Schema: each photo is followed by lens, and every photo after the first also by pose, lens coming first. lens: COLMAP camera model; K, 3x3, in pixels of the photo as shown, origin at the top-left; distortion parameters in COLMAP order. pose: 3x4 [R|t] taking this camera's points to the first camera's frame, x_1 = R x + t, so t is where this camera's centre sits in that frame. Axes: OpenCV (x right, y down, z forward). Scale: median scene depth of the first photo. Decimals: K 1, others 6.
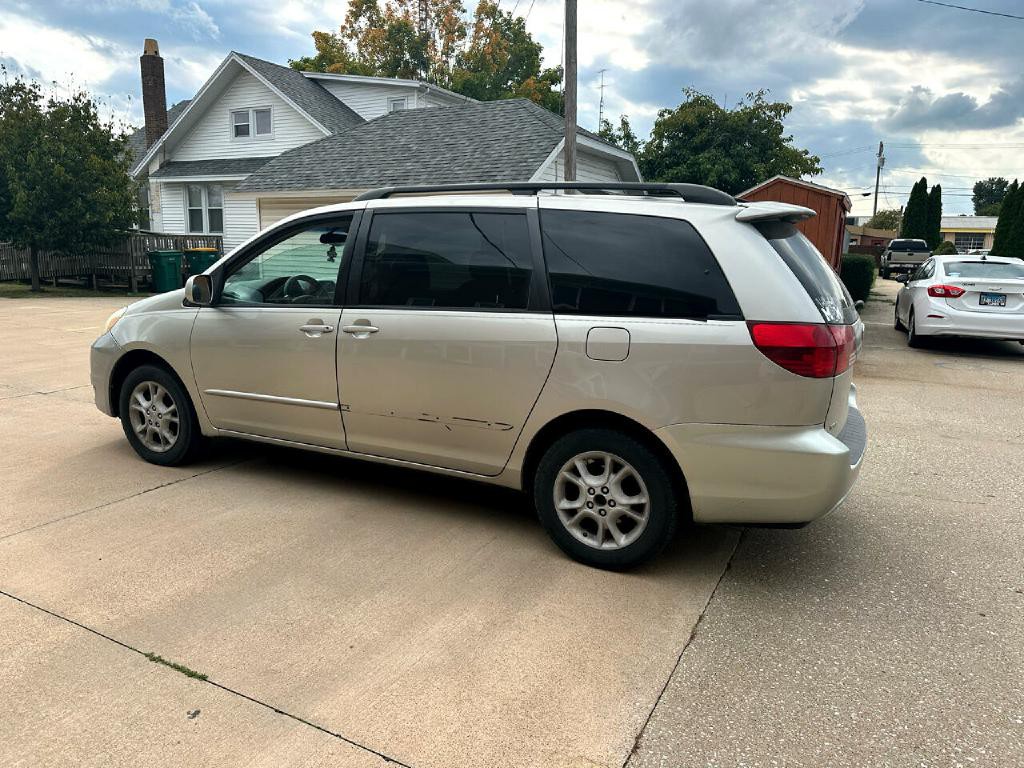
lens RADIAL K [[721.0, 0, 513.9], [0, 721.0, 383.2], [0, 0, 1]] dist [0.047458, -0.065817]
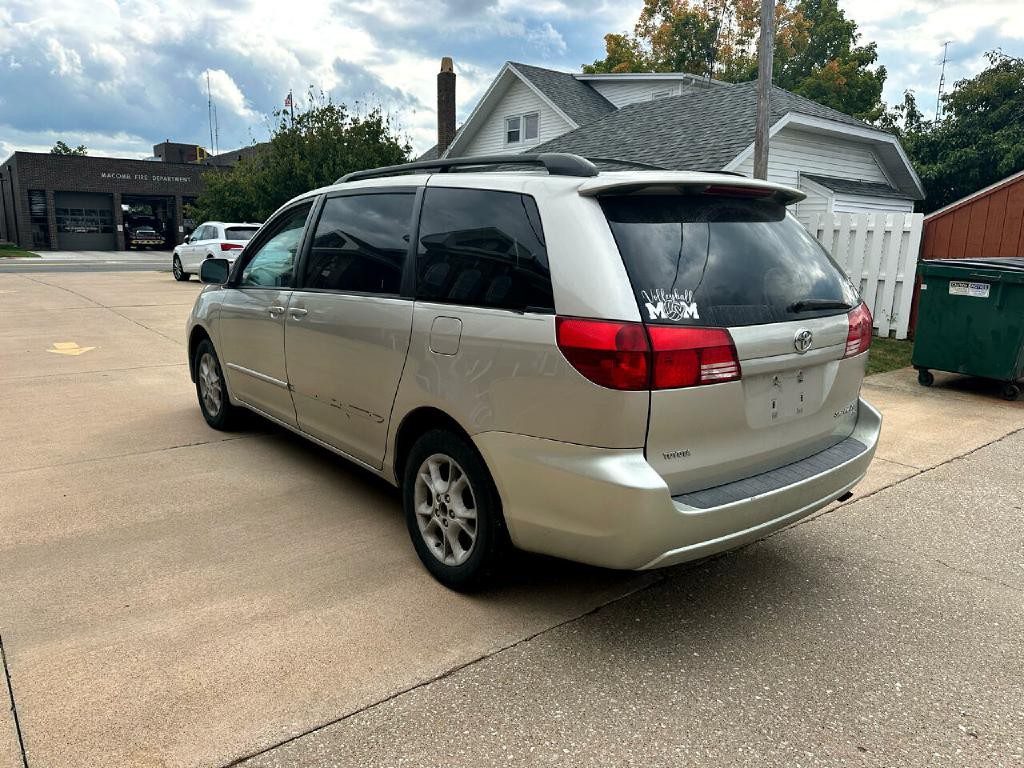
lens RADIAL K [[715.1, 0, 516.8], [0, 715.1, 396.7], [0, 0, 1]] dist [0.074648, -0.119233]
pose [[0.913518, 0.085160, -0.397785, 0.425210], [-0.078512, 0.996367, 0.033006, -0.011528], [0.399151, 0.001080, 0.916885, 0.164557]]
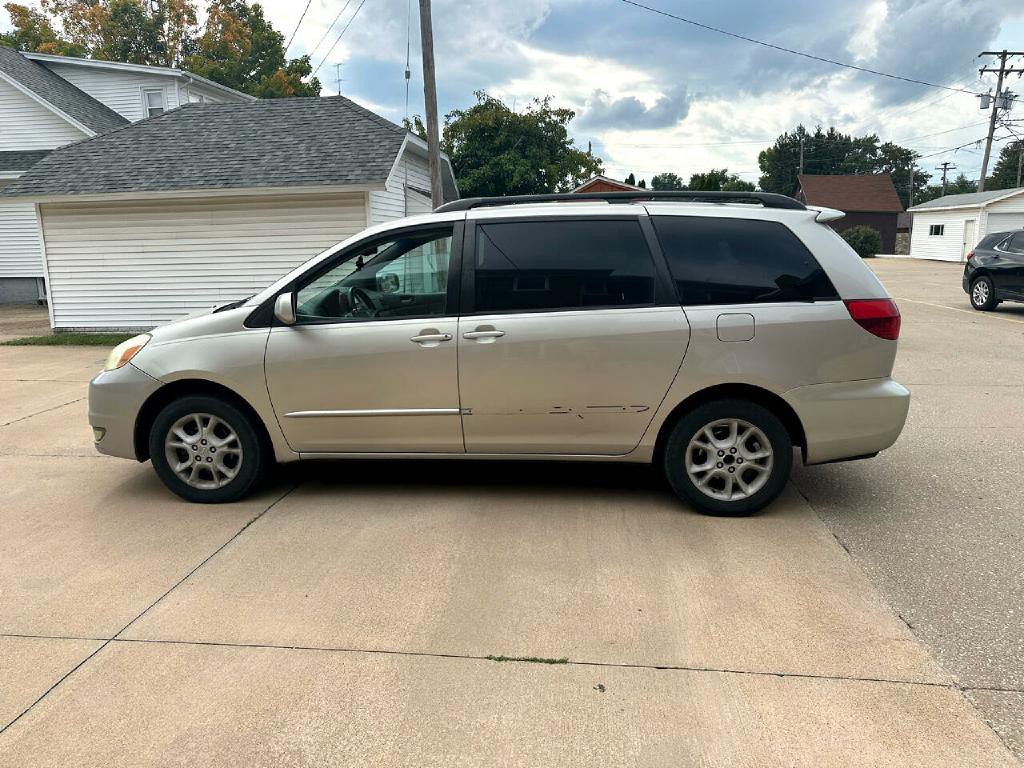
lens RADIAL K [[717.3, 0, 524.1], [0, 717.3, 381.0], [0, 0, 1]] dist [0.063047, -0.061864]
pose [[0.929437, -0.105268, 0.353646, -0.465470], [0.103968, 0.994321, 0.022730, -0.022305], [-0.354030, 0.015642, 0.935103, 0.005553]]
